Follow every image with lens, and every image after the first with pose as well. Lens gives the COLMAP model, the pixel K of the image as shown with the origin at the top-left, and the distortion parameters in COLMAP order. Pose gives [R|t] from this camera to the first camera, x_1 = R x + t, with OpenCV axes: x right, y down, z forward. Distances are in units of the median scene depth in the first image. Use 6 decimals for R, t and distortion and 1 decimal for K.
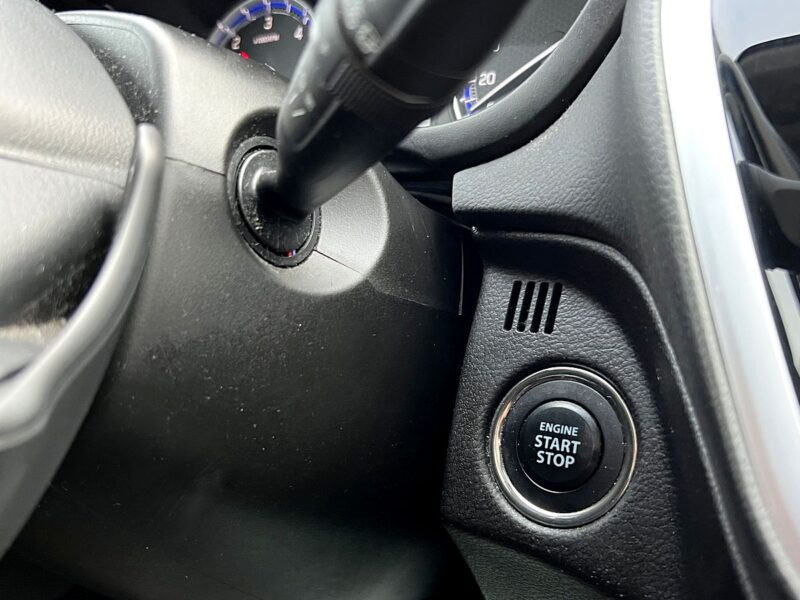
lens RADIAL K [[822.7, 0, 406.1], [0, 822.7, 303.0], [0, 0, 1]] dist [0.152862, -0.431538]
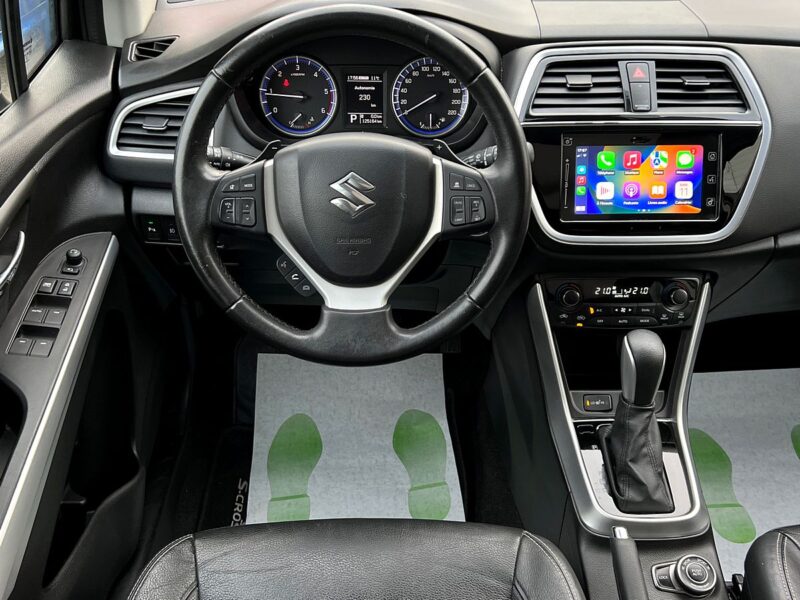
lens RADIAL K [[786.2, 0, 400.8], [0, 786.2, 302.7], [0, 0, 1]] dist [0.083074, -0.198066]
pose [[0.800251, -0.266258, 0.537313, -2.644622], [0.068329, 0.930673, 0.359415, -0.988157], [-0.595759, -0.250908, 0.762965, -2.213581]]
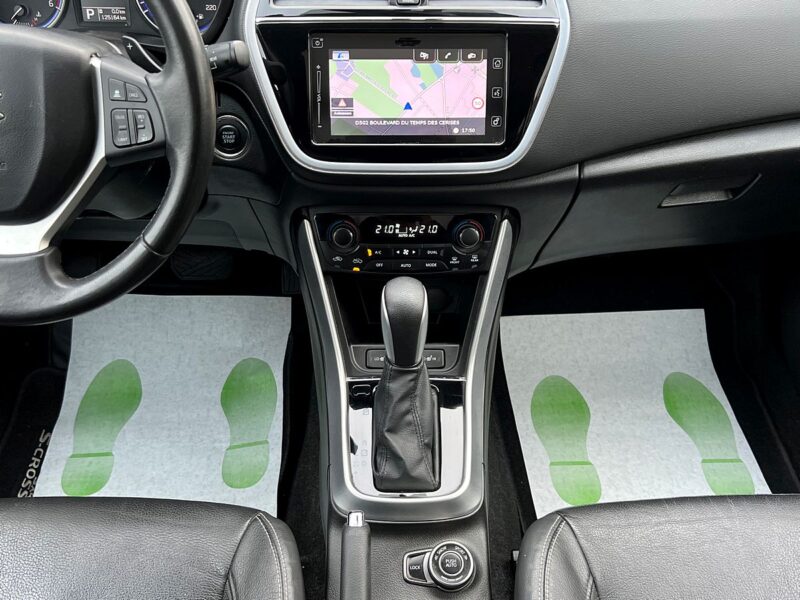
lens RADIAL K [[777.0, 0, 404.4], [0, 777.0, 308.5], [0, 0, 1]] dist [0.104295, -0.187014]
pose [[0.800659, -0.317258, 0.508226, -1.250353], [0.064210, 0.888839, 0.453698, -0.711151], [-0.595670, -0.330624, 0.732028, -2.374930]]
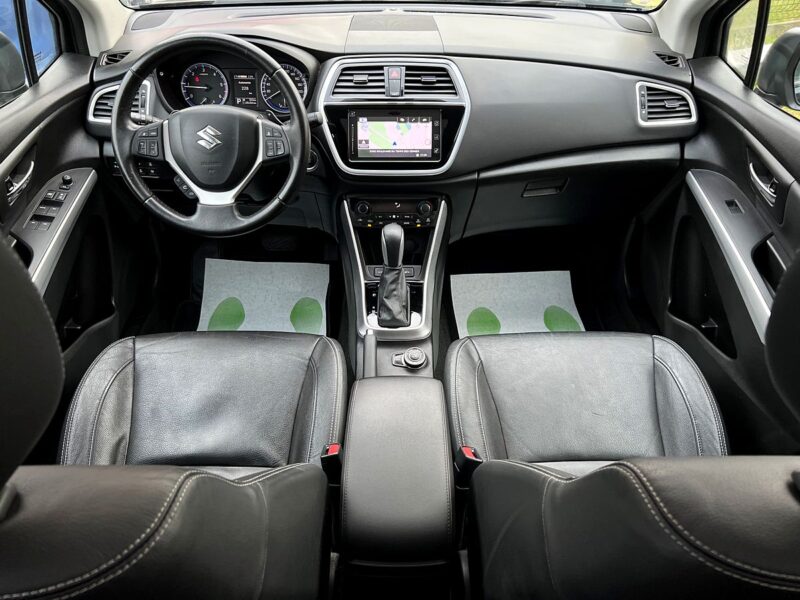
lens RADIAL K [[627.7, 0, 397.5], [0, 627.7, 303.1], [0, 0, 1]] dist [0.071175, -0.110223]
pose [[0.803477, -0.286903, 0.521644, -2.632438], [0.065220, 0.913362, 0.401890, -0.931292], [-0.591753, -0.288888, 0.752577, -4.372951]]
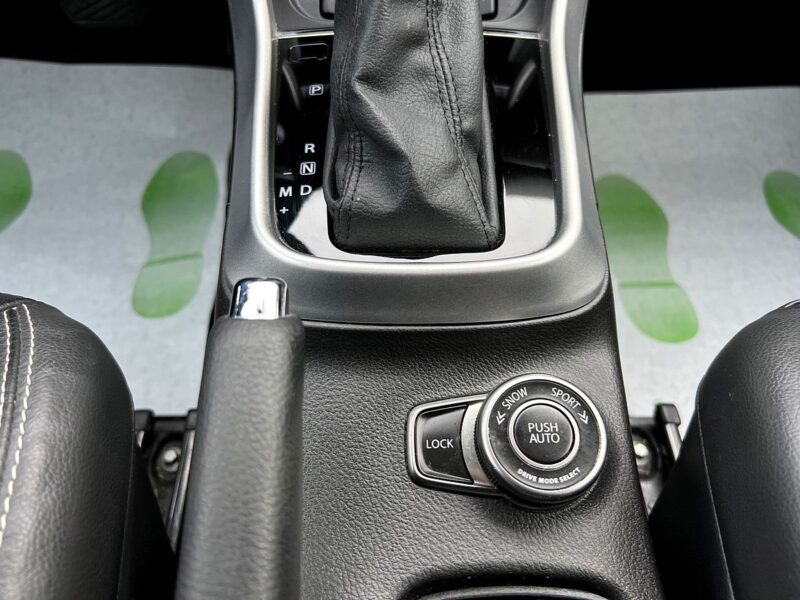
lens RADIAL K [[627.7, 0, 397.5], [0, 627.7, 303.1], [0, 0, 1]] dist [0.071175, -0.110223]
pose [[0.801647, -0.378195, 0.462959, -0.306155], [0.065266, 0.825182, 0.561084, 1.022755], [-0.594224, -0.419576, 0.686188, -0.889649]]
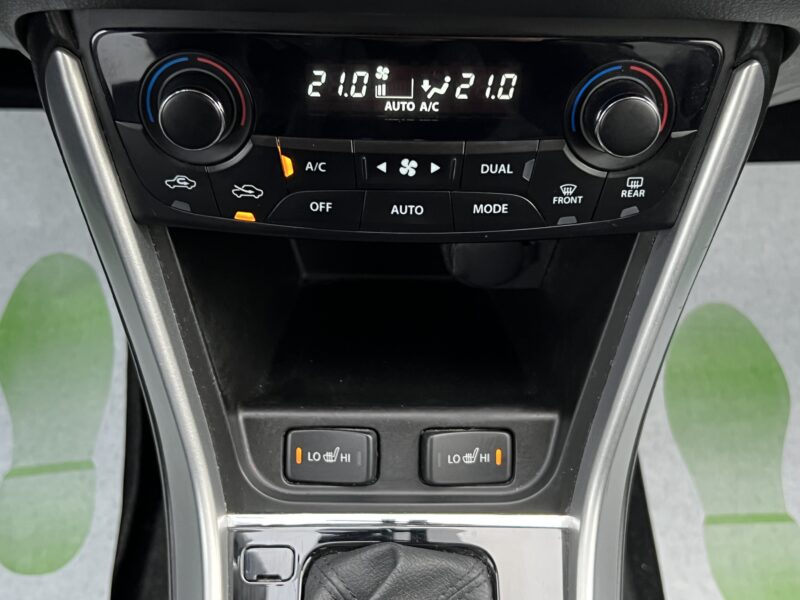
lens RADIAL K [[1081.5, 0, 405.8], [0, 1081.5, 316.7], [0, 0, 1]] dist [0.200348, -0.781202]
pose [[0.802033, -0.434041, 0.410306, -0.017393], [0.041124, 0.725458, 0.687037, -0.185987], [-0.595862, -0.534153, 0.599691, -0.632954]]
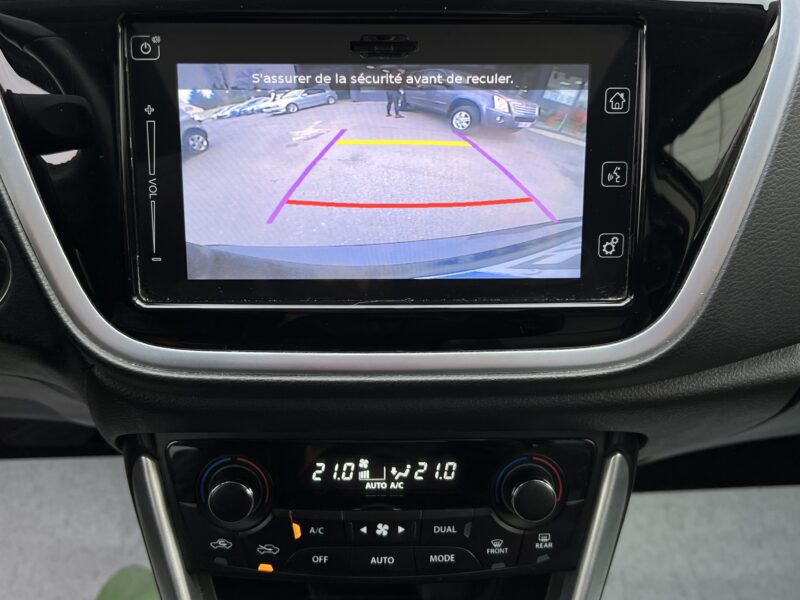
lens RADIAL K [[850.4, 0, 400.0], [0, 850.4, 300.0], [0, 0, 1]] dist [0.121700, -0.373263]
pose [[0.800380, -0.290532, 0.524387, -0.027653], [0.062453, 0.910369, 0.409058, -0.400057], [-0.596230, -0.294653, 0.746786, -0.764773]]
